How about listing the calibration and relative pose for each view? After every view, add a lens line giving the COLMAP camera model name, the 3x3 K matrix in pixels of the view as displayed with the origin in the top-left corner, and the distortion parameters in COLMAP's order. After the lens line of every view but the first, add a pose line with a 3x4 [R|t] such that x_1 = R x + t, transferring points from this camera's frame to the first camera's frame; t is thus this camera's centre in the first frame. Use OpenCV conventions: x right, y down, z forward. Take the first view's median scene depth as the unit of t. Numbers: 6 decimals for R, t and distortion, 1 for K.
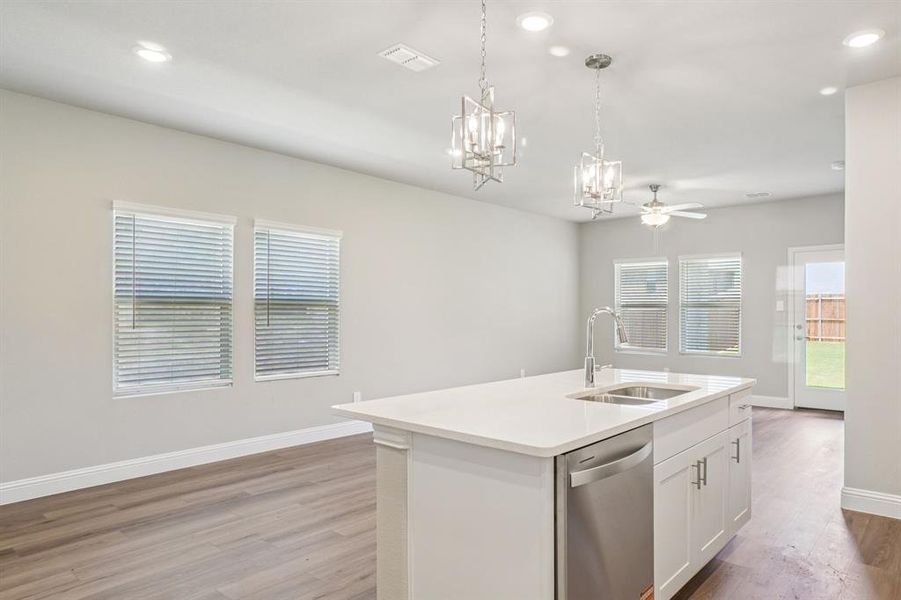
lens RADIAL K [[544.7, 0, 511.5], [0, 544.7, 310.4], [0, 0, 1]] dist [-0.024749, 0.011510]
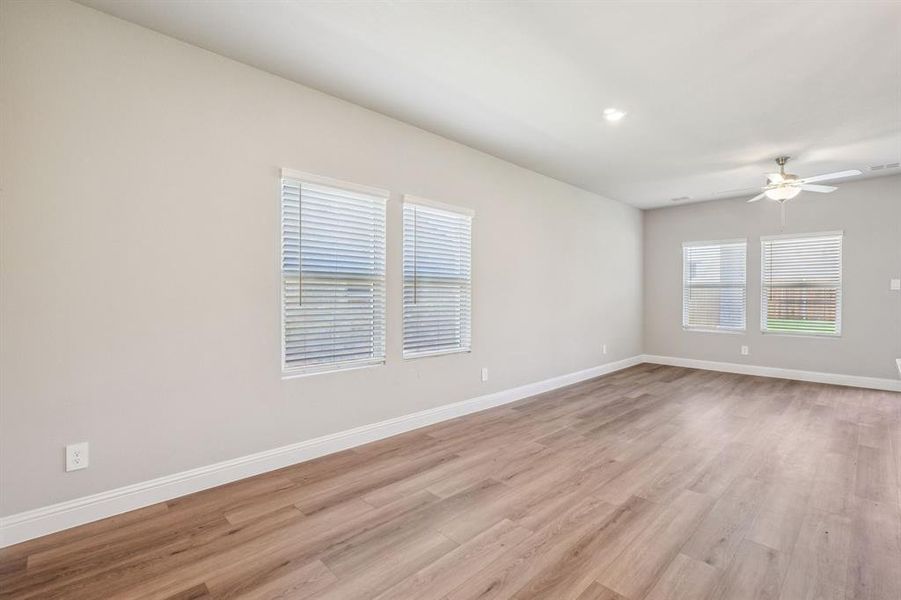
lens RADIAL K [[402.8, 0, 443.7], [0, 402.8, 299.4], [0, 0, 1]] dist [-0.017382, 0.001884]
pose [[0.989112, 0.001019, -0.147160, -0.295759], [0.000854, 0.999920, 0.012659, 0.012591], [0.147161, -0.012647, 0.989032, 0.288605]]
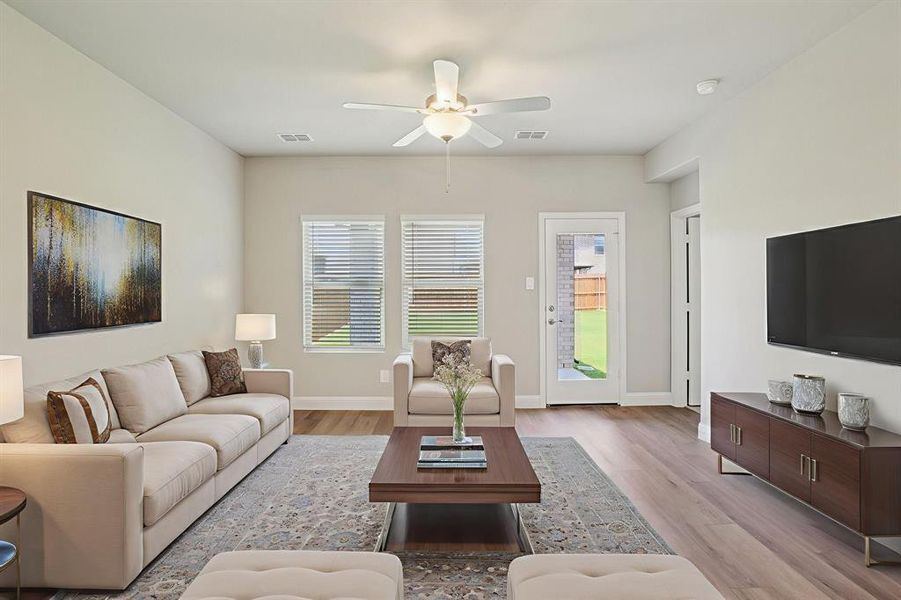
lens RADIAL K [[434.7, 0, 444.2], [0, 434.7, 292.1], [0, 0, 1]] dist [-0.036975, 0.012534]
pose [[0.779782, -0.009341, 0.625981, -0.021895], [0.002499, 0.999927, 0.011809, -0.005475], [-0.626046, -0.007645, 0.779749, 0.871768]]
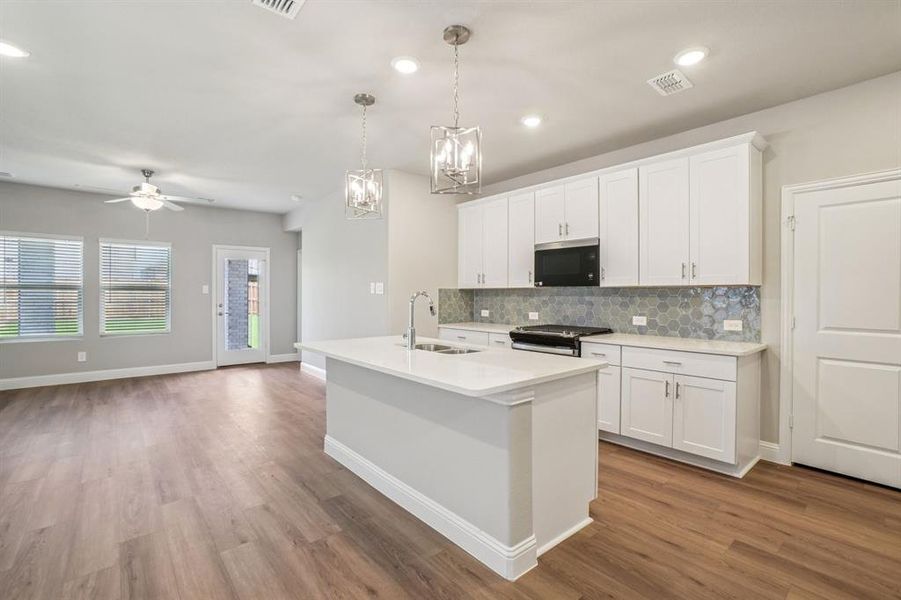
lens RADIAL K [[402.8, 0, 441.8], [0, 402.8, 297.9], [0, 0, 1]] dist [-0.017382, 0.001884]
pose [[0.203149, -0.004499, 0.979138, -0.476533], [-0.007322, 0.999954, 0.006114, 0.001501], [-0.979121, -0.008412, 0.203107, 0.404725]]
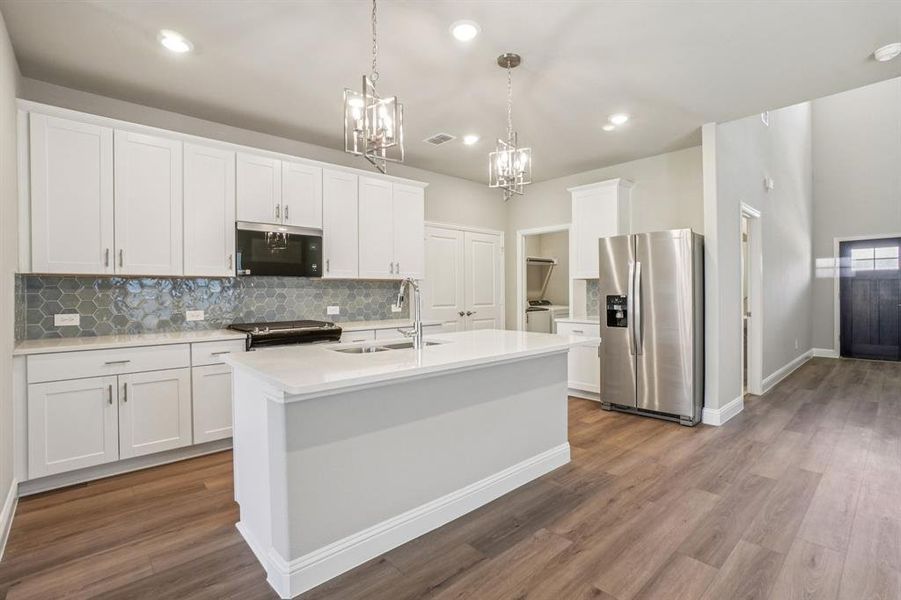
lens RADIAL K [[434.7, 0, 467.2], [0, 434.7, 296.9], [0, 0, 1]] dist [-0.036975, 0.012534]
pose [[-0.990517, 0.006340, 0.137243, -0.034311], [0.007585, 0.999935, 0.008548, 0.014167], [-0.137180, 0.009508, -0.990501, 1.083915]]
